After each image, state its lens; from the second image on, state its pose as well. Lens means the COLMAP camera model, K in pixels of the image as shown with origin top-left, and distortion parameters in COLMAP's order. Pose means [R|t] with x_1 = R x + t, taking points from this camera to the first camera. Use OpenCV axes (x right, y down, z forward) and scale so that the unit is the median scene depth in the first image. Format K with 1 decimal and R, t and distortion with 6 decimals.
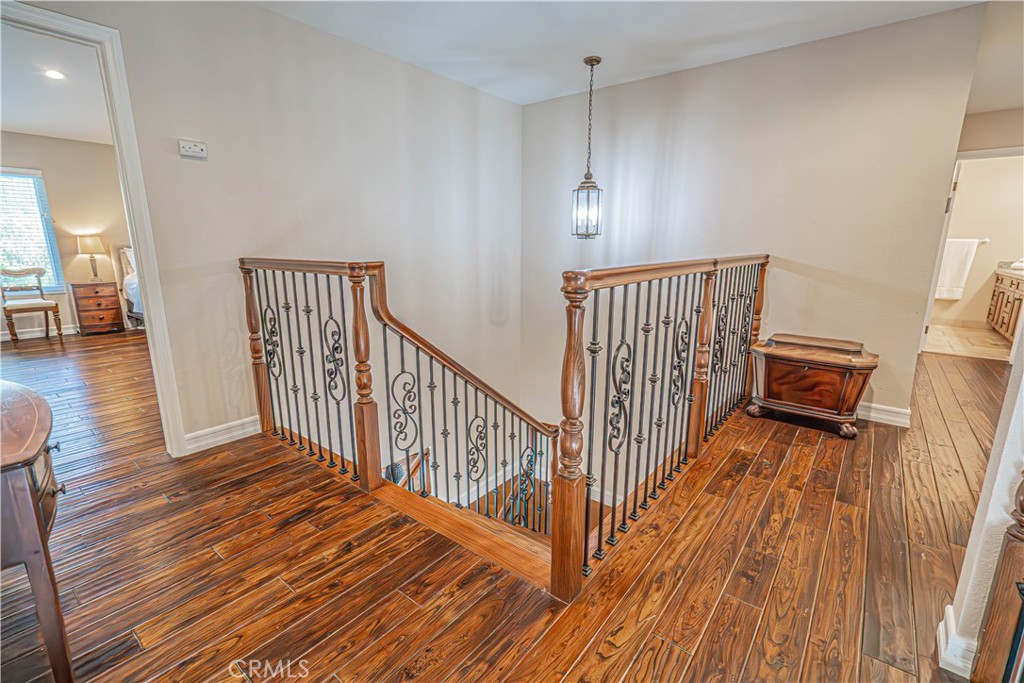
lens RADIAL K [[466.4, 0, 522.5], [0, 466.4, 344.7], [0, 0, 1]] dist [0.000536, 0.000784]
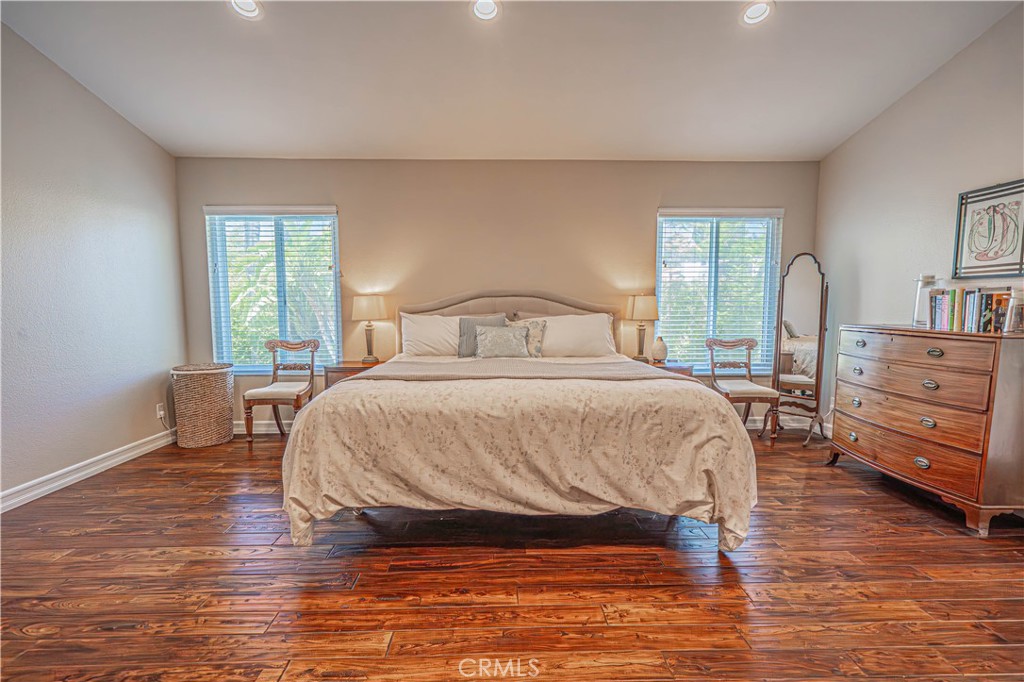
lens RADIAL K [[466.4, 0, 506.2], [0, 466.4, 341.4], [0, 0, 1]] dist [0.000536, 0.000784]
pose [[0.656832, 0.058783, -0.751742, -0.292473], [-0.152187, 0.986775, -0.055812, -0.162737], [0.738519, 0.151064, 0.657091, 0.728567]]
